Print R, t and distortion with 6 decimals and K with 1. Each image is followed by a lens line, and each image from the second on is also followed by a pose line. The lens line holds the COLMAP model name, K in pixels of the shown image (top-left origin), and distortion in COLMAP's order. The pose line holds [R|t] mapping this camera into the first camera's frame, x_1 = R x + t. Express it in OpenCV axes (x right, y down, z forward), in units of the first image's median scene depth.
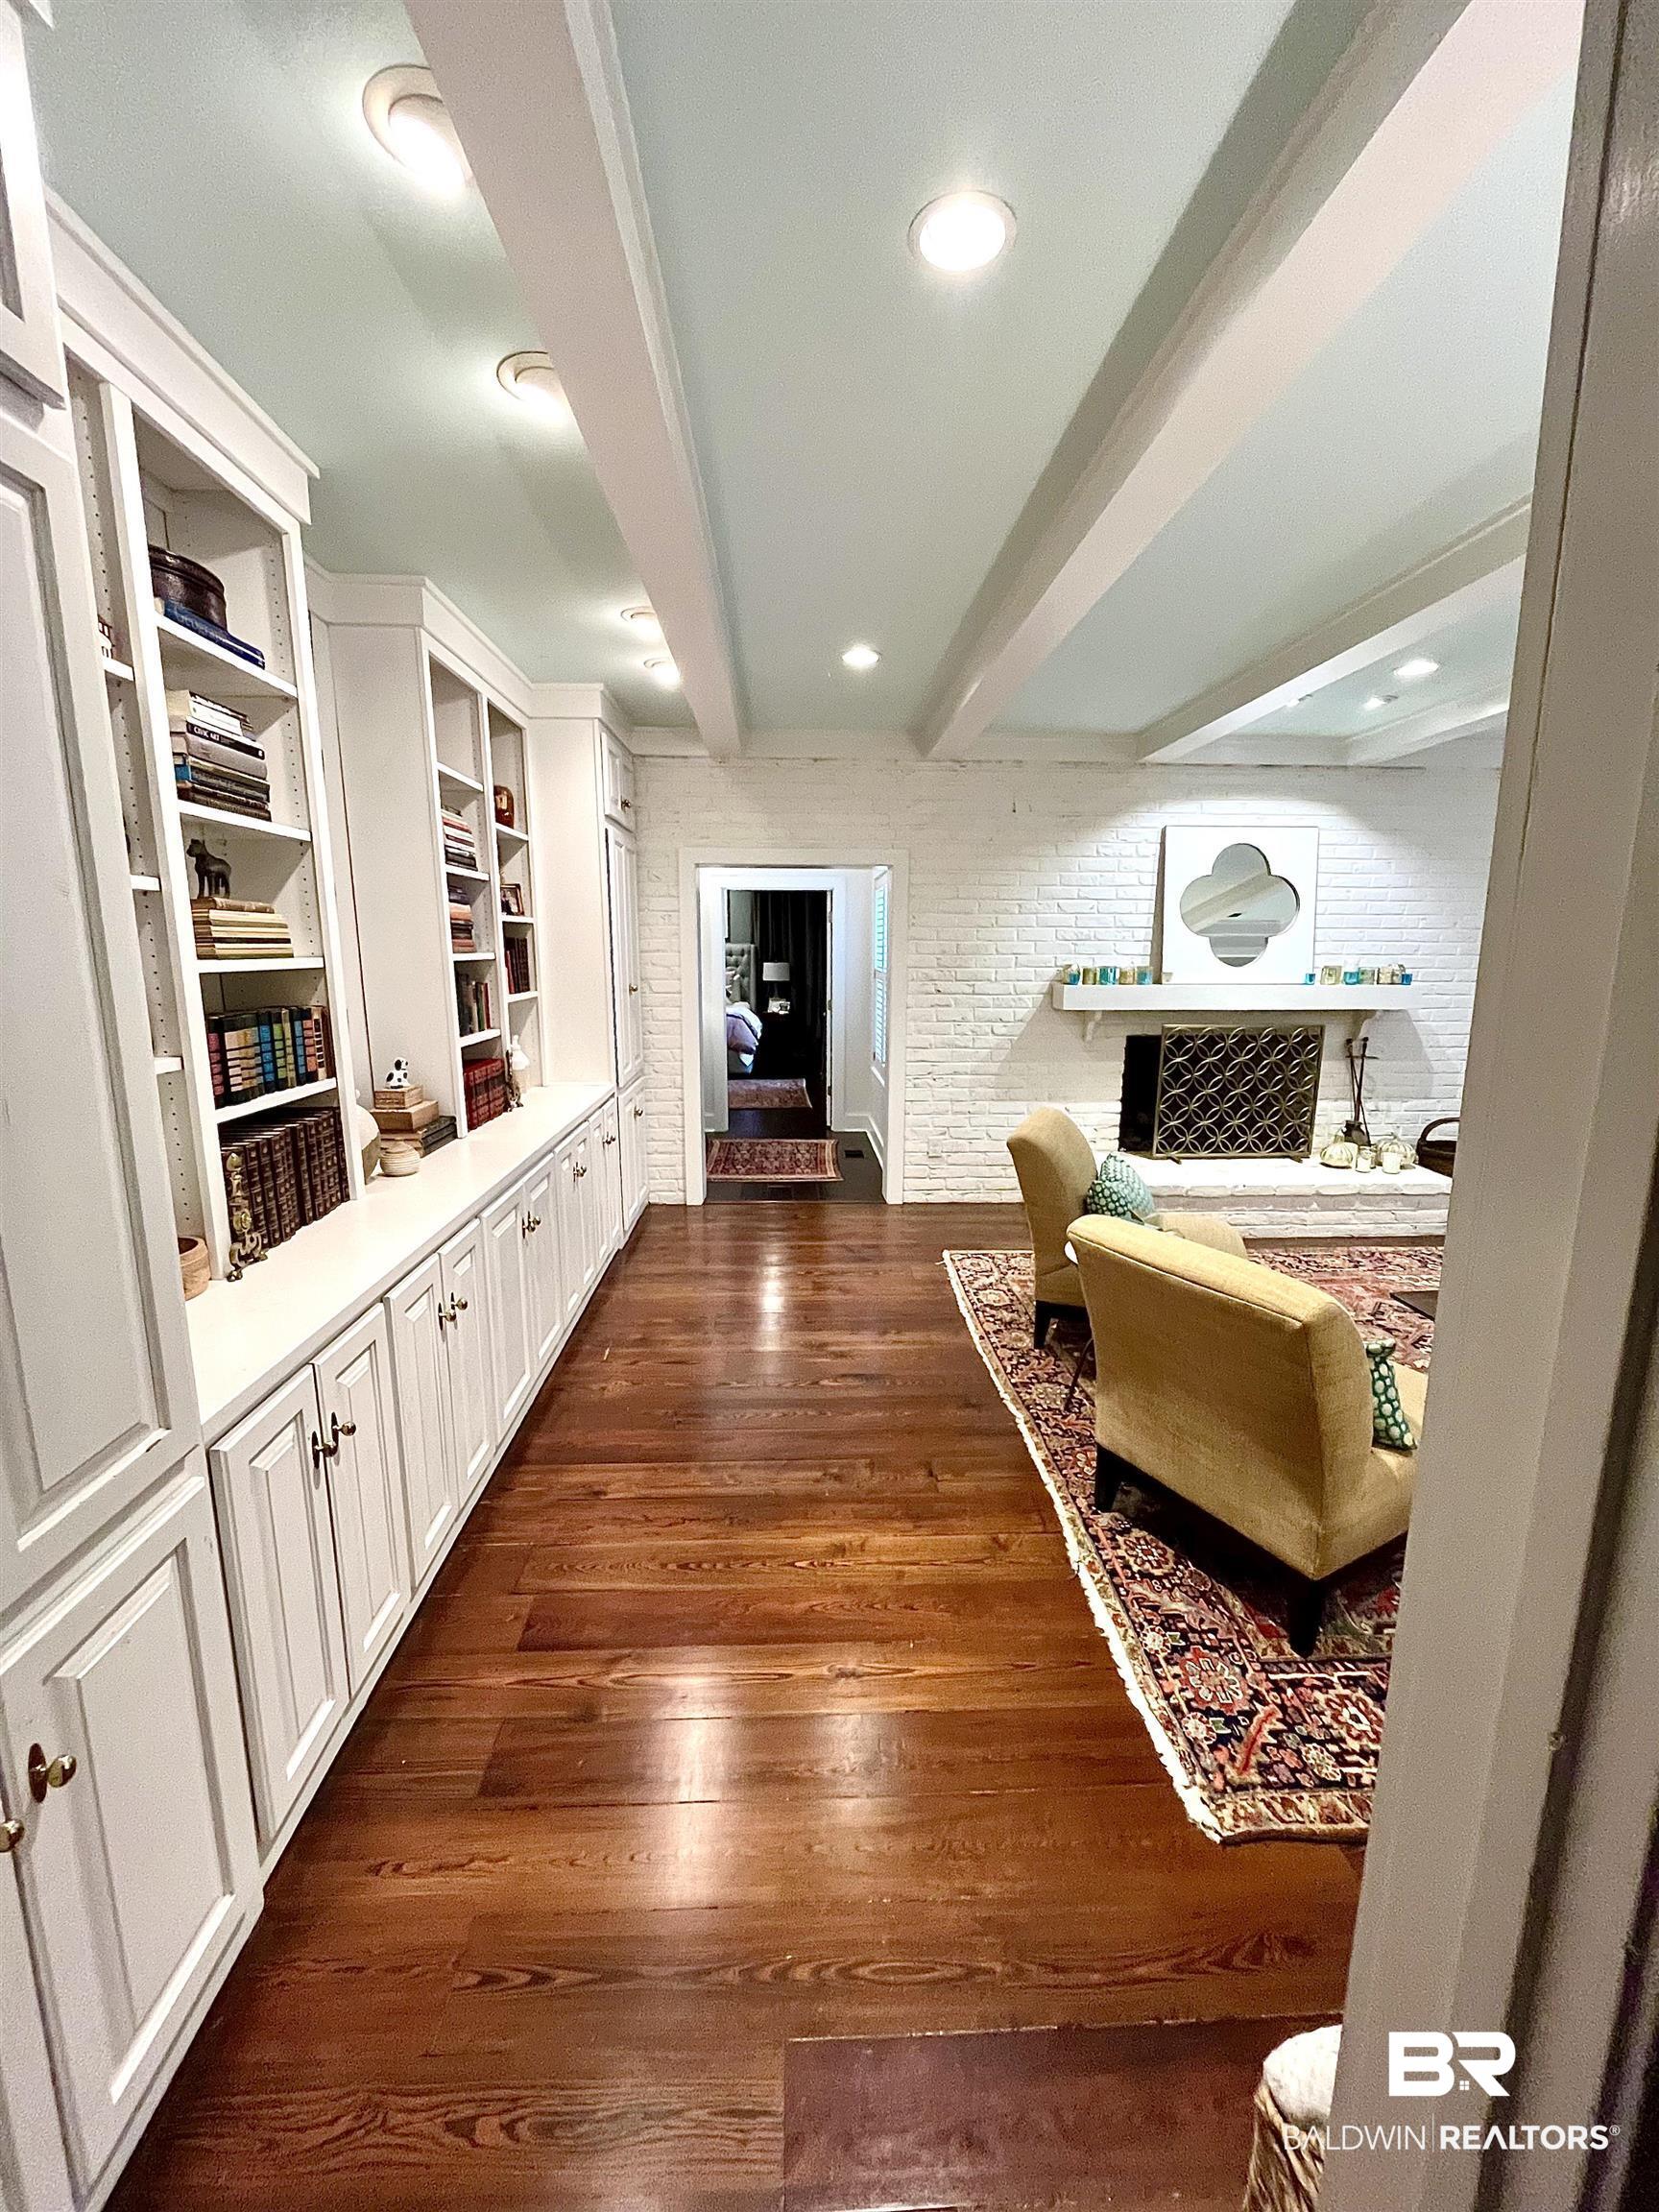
lens RADIAL K [[891.6, 0, 831.6], [0, 891.6, 1104.3], [0, 0, 1]] dist [-0.004202, 0.000137]
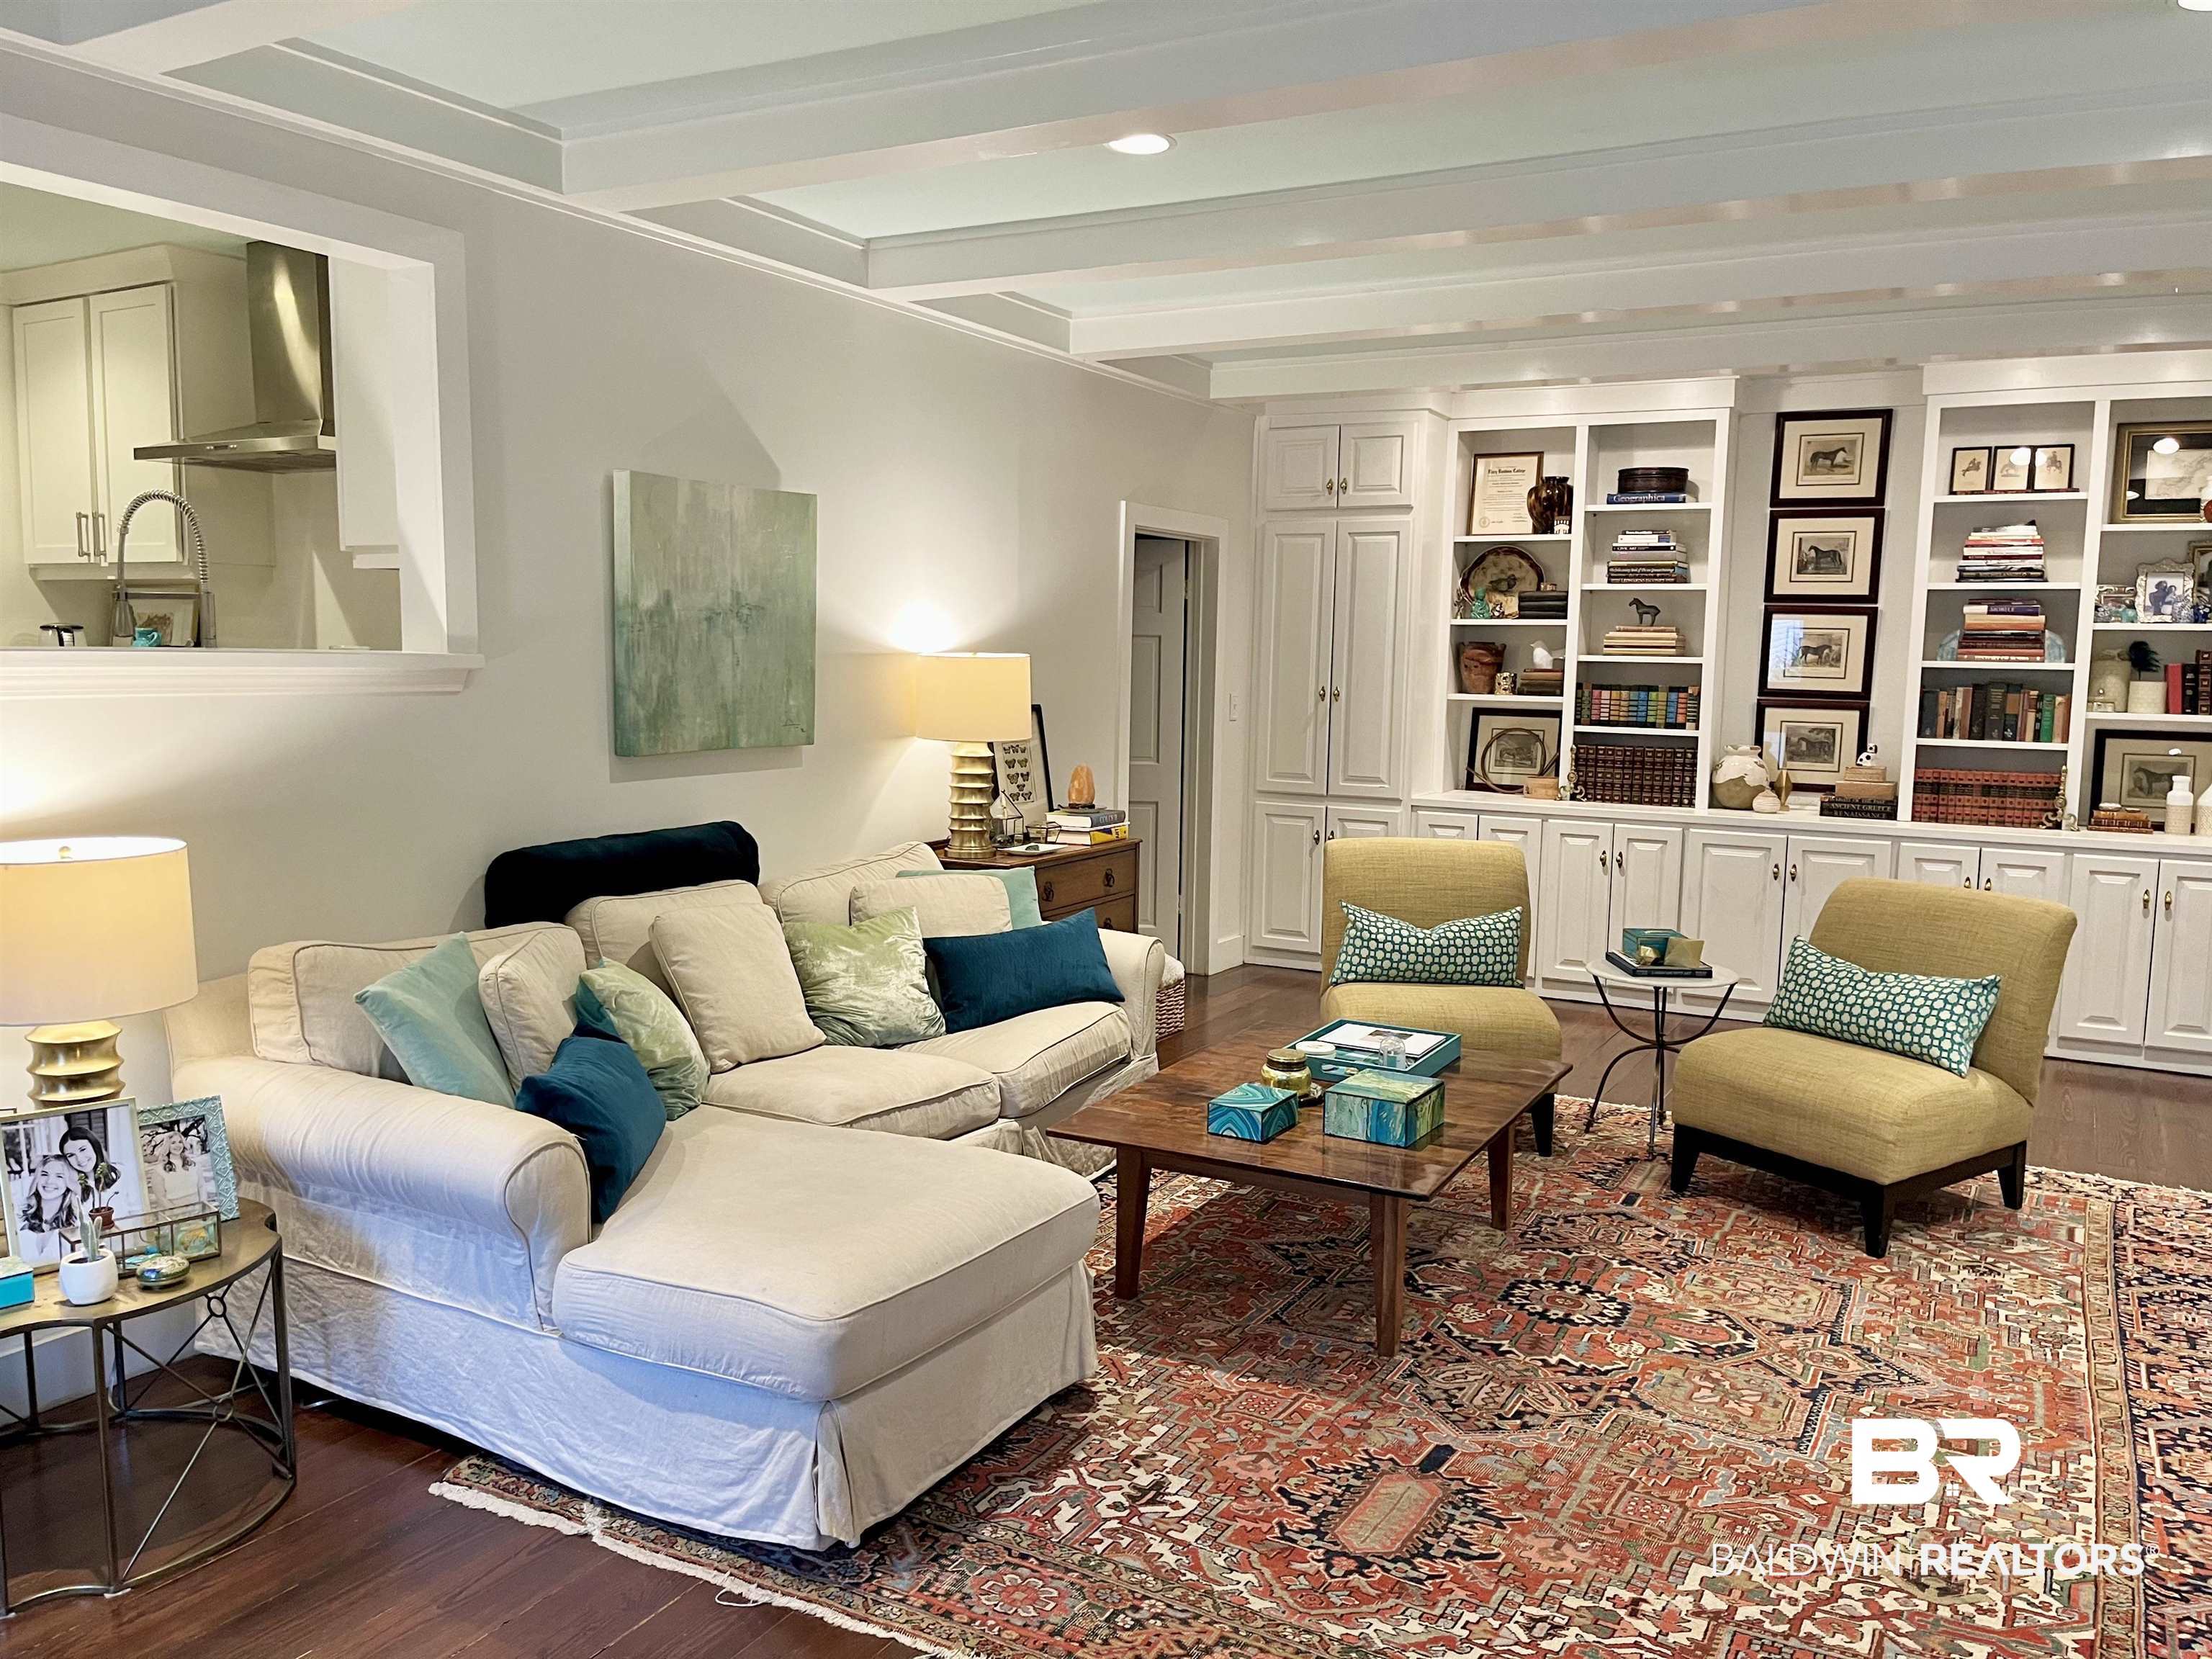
lens RADIAL K [[1664.9, 0, 1125.1], [0, 1664.9, 837.4], [0, 0, 1]] dist [0.050364, -0.062756]
pose [[-0.524132, 0.083825, -0.847502, 1.200035], [-0.169046, 0.965102, 0.200002, -0.127101], [0.834691, 0.248094, -0.491671, 0.770650]]
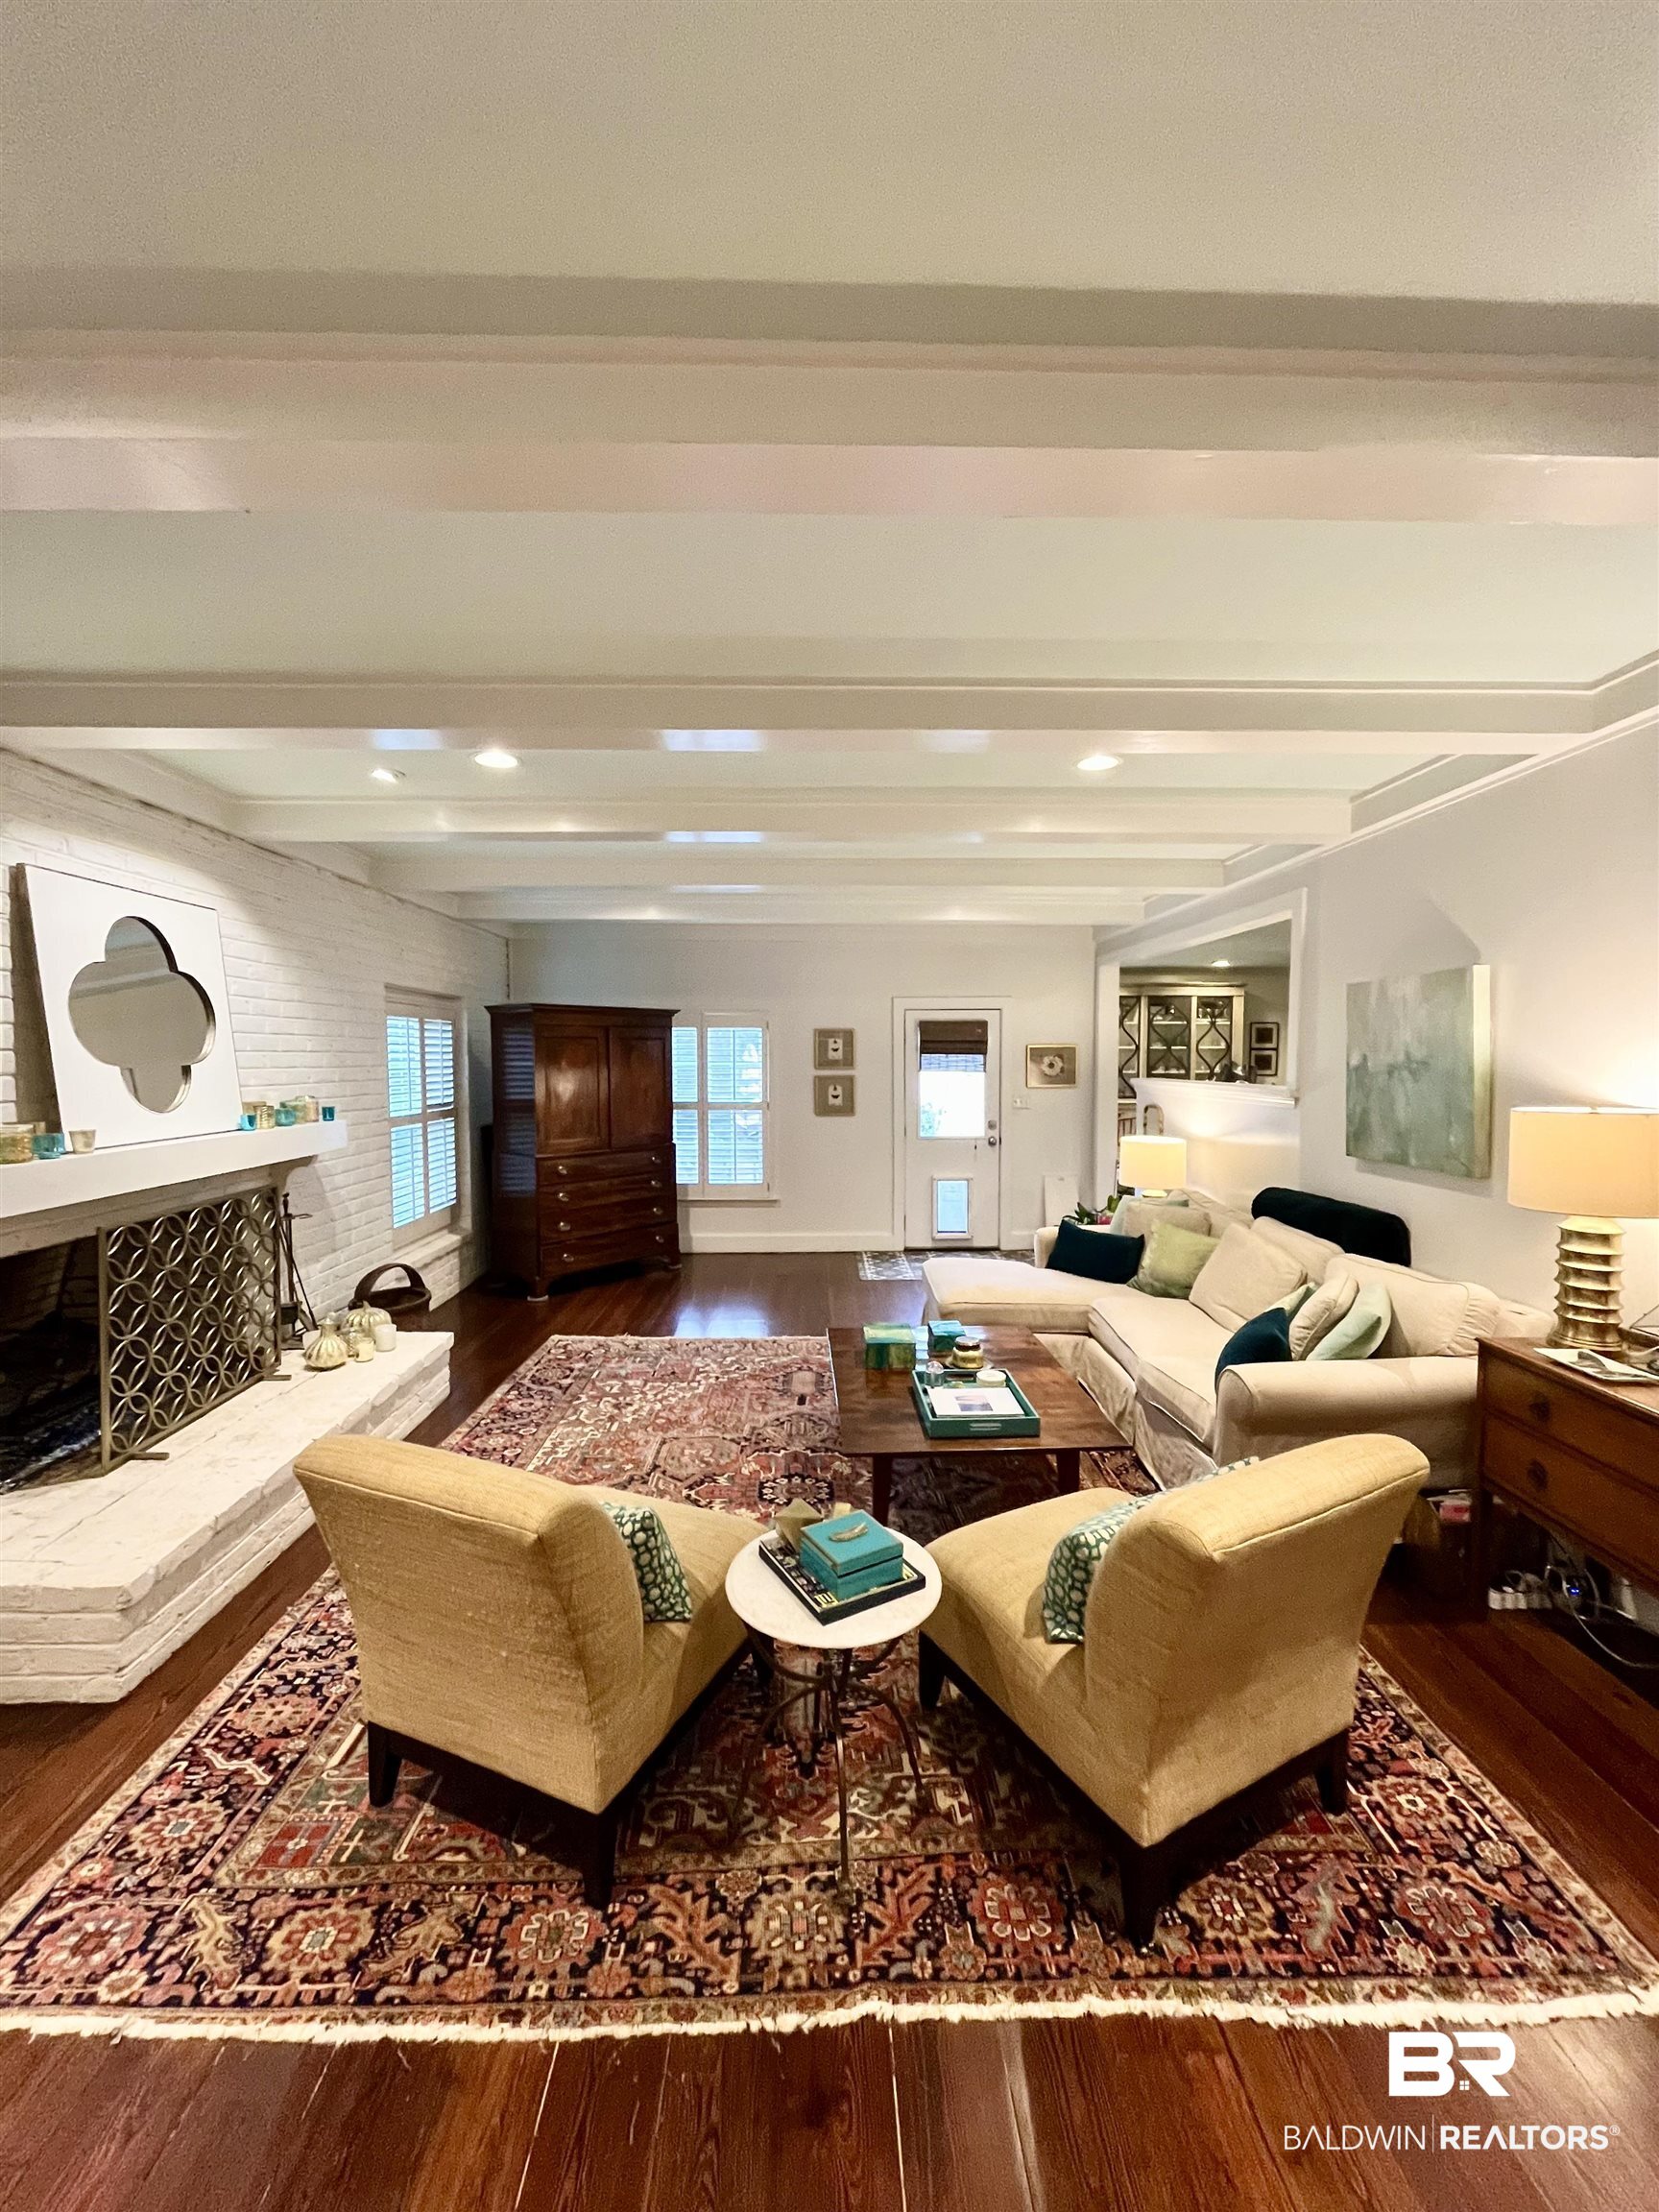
lens RADIAL K [[891.6, 0, 830.3], [0, 891.6, 1101.4], [0, 0, 1]] dist [-0.004202, 0.000137]
pose [[0.019532, -0.053778, 0.998362, -0.155998], [0.175977, 0.983148, 0.049516, -0.110690], [-0.984201, 0.174721, 0.028667, 0.524481]]
